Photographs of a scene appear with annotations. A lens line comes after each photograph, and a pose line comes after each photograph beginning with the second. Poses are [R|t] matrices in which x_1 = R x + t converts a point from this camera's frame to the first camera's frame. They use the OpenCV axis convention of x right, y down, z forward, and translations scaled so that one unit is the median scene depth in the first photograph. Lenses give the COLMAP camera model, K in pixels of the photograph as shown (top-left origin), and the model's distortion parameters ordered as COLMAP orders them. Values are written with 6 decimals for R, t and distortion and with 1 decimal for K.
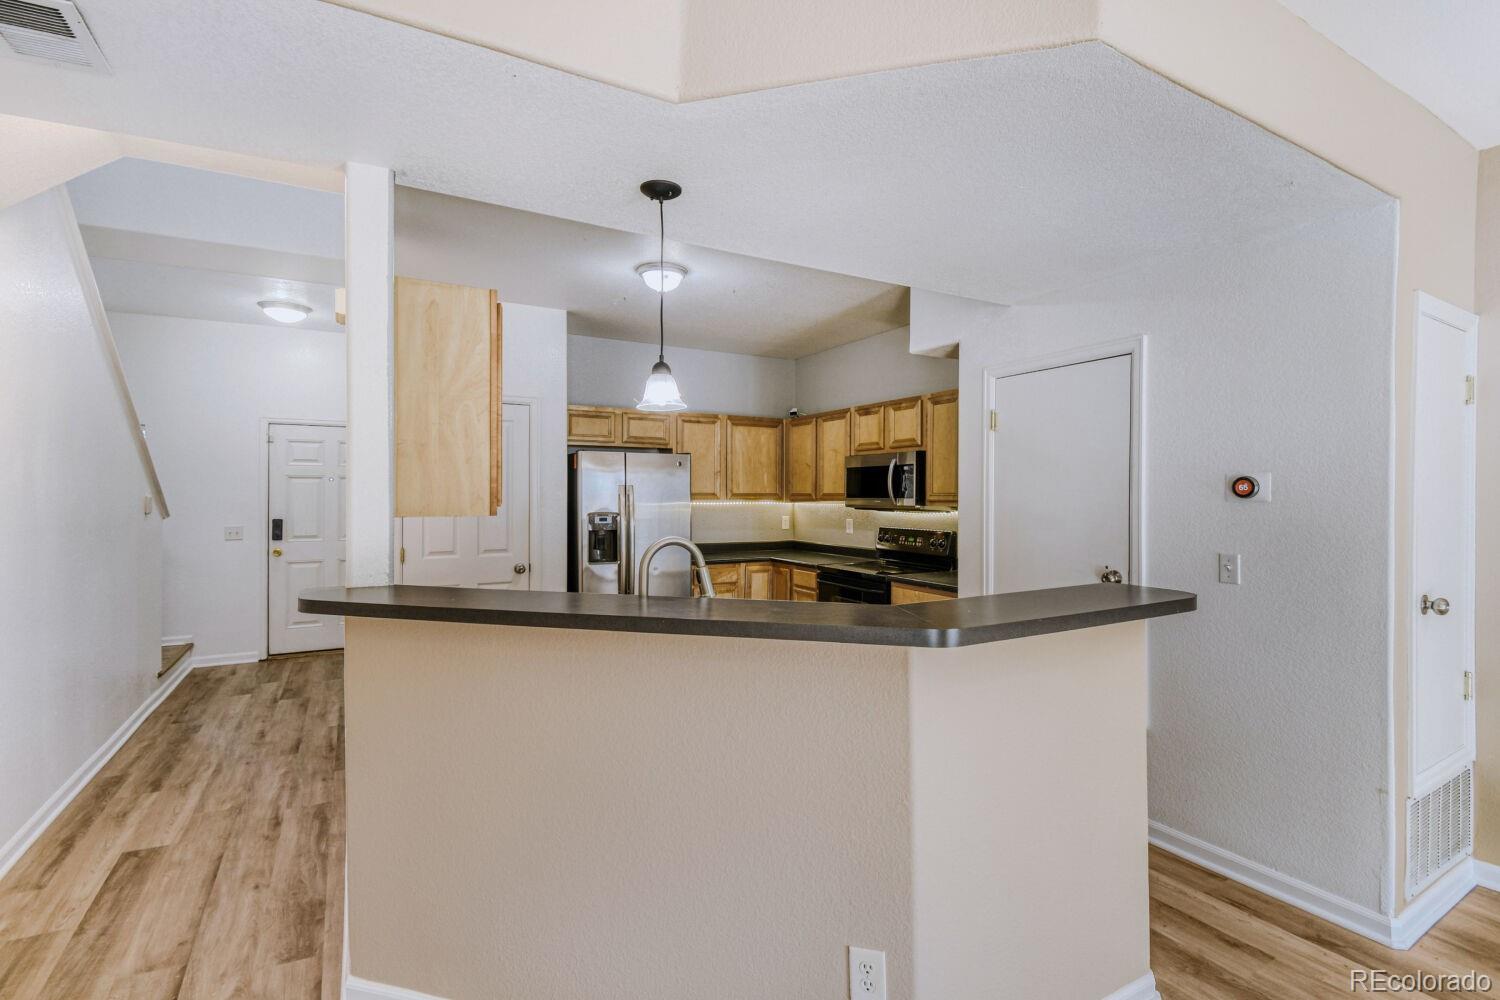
lens RADIAL K [[676.0, 0, 770.7], [0, 676.0, 511.9], [0, 0, 1]] dist [0.004485, -0.010703]
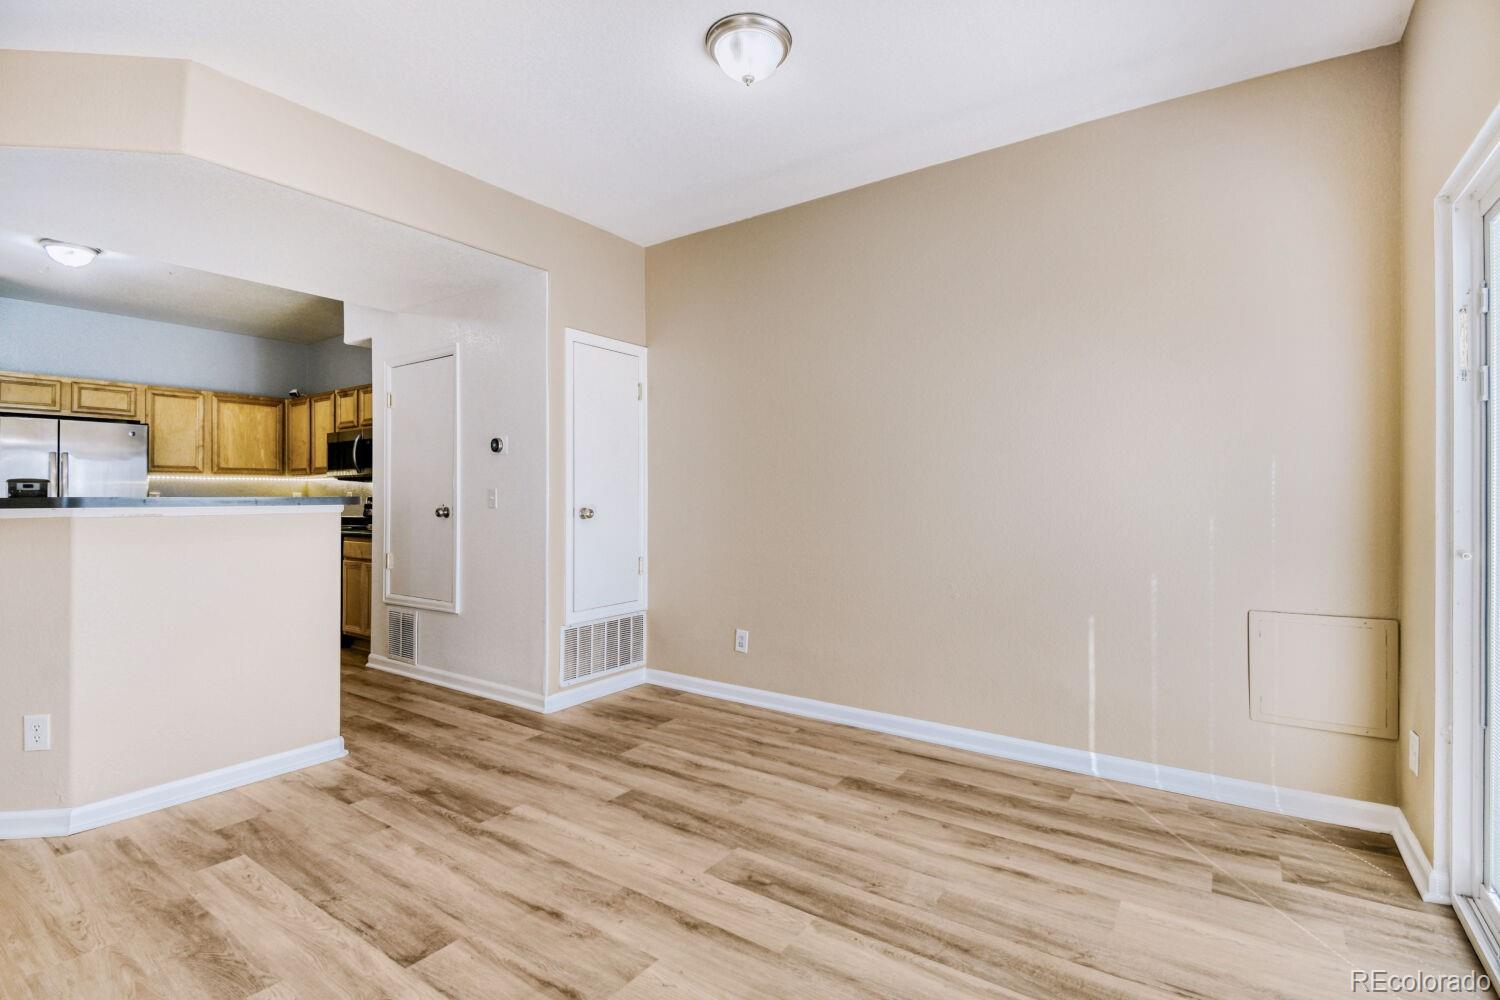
lens RADIAL K [[676.0, 0, 784.4], [0, 676.0, 503.6], [0, 0, 1]] dist [0.004485, -0.010703]
pose [[0.903720, -0.012156, 0.427951, 0.308322], [0.019954, 0.999706, -0.013742, 0.064985], [-0.427659, 0.020958, 0.903697, -0.331953]]
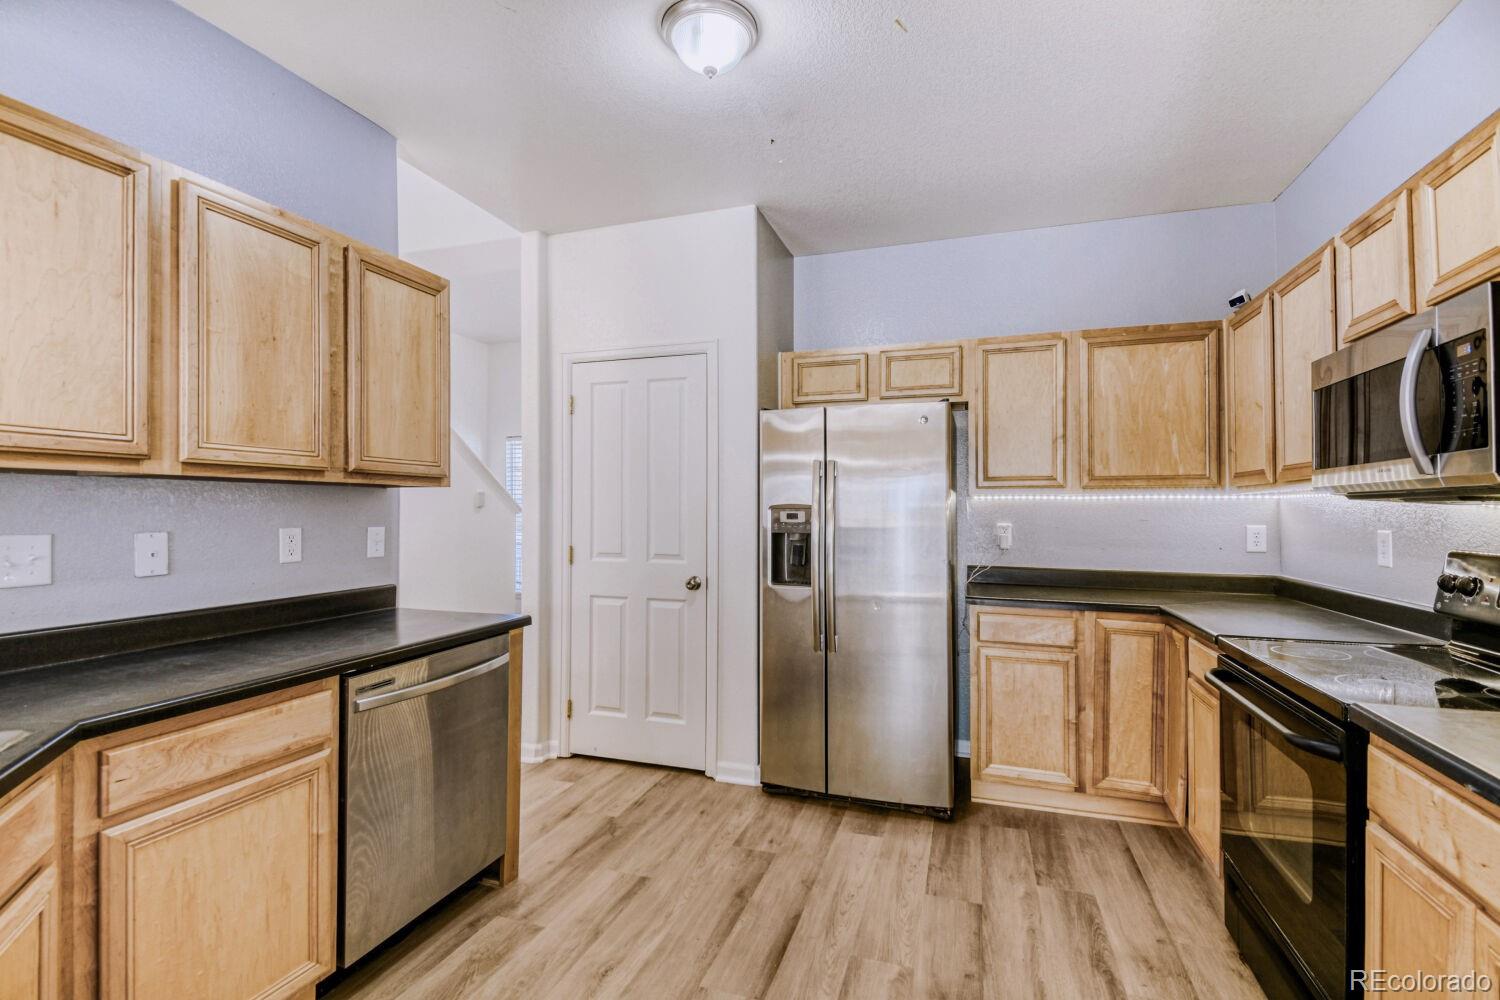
lens RADIAL K [[676.0, 0, 730.3], [0, 676.0, 516.9], [0, 0, 1]] dist [0.004485, -0.010703]
pose [[0.627018, 0.006995, -0.778973, 0.195182], [-0.023137, 0.999686, -0.009647, 0.017203], [0.778661, 0.024072, 0.626983, 0.491093]]
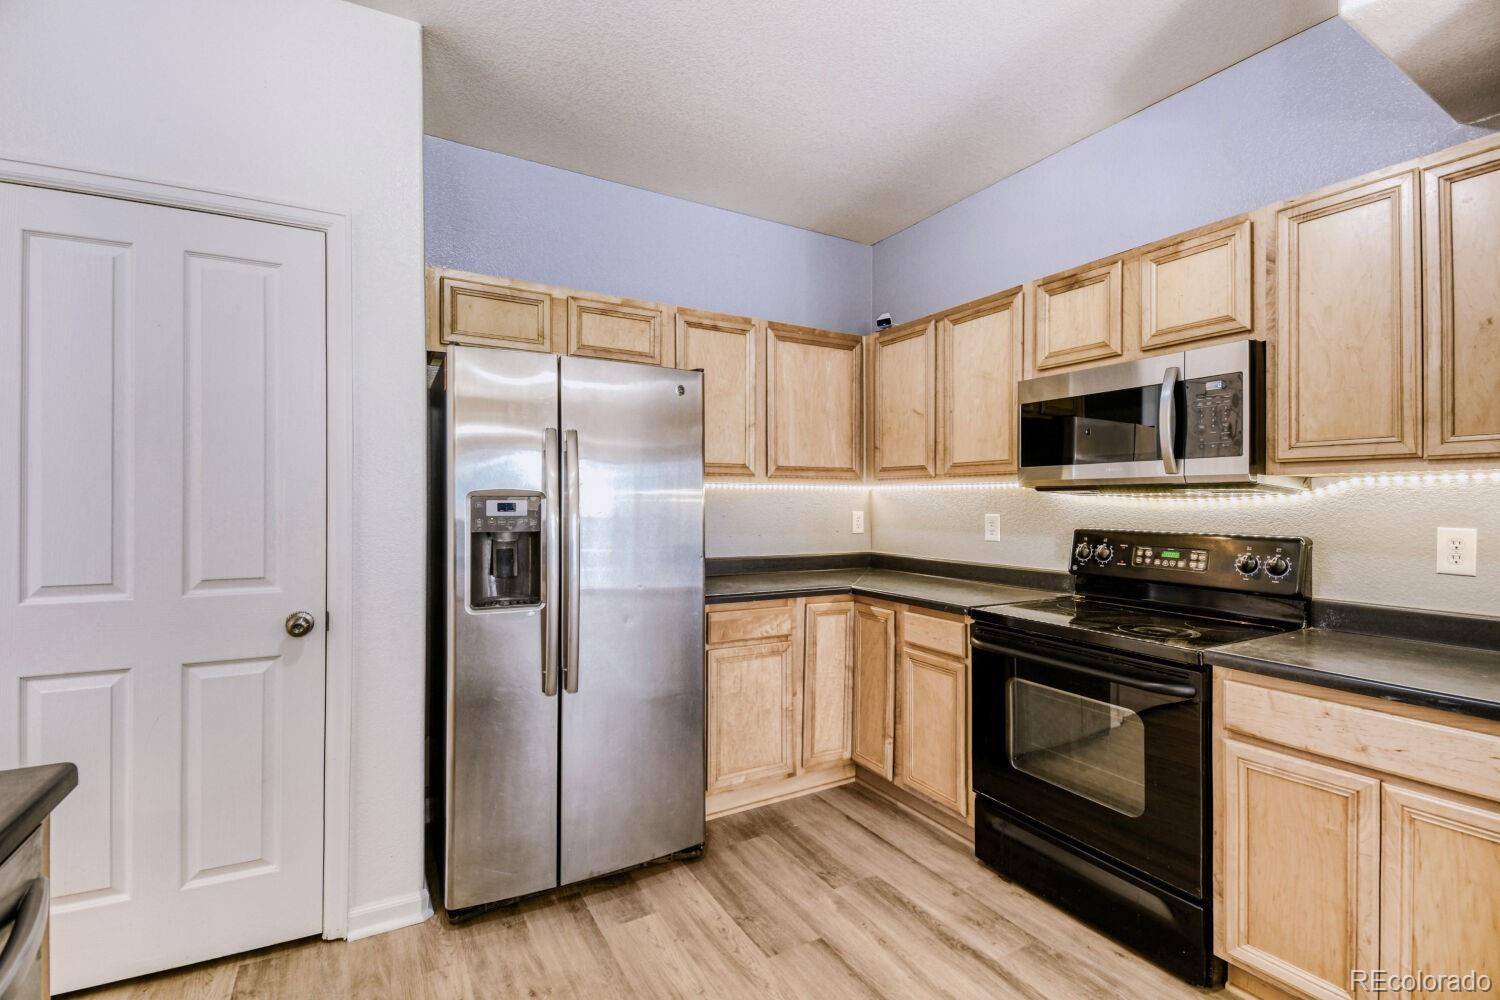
lens RADIAL K [[676.0, 0, 750.9], [0, 676.0, 510.2], [0, 0, 1]] dist [0.004485, -0.010703]
pose [[0.999640, 0.001784, -0.026782, -0.067294], [-0.002107, 0.999925, -0.012047, 0.016006], [0.026759, 0.012099, 0.999569, 0.501068]]
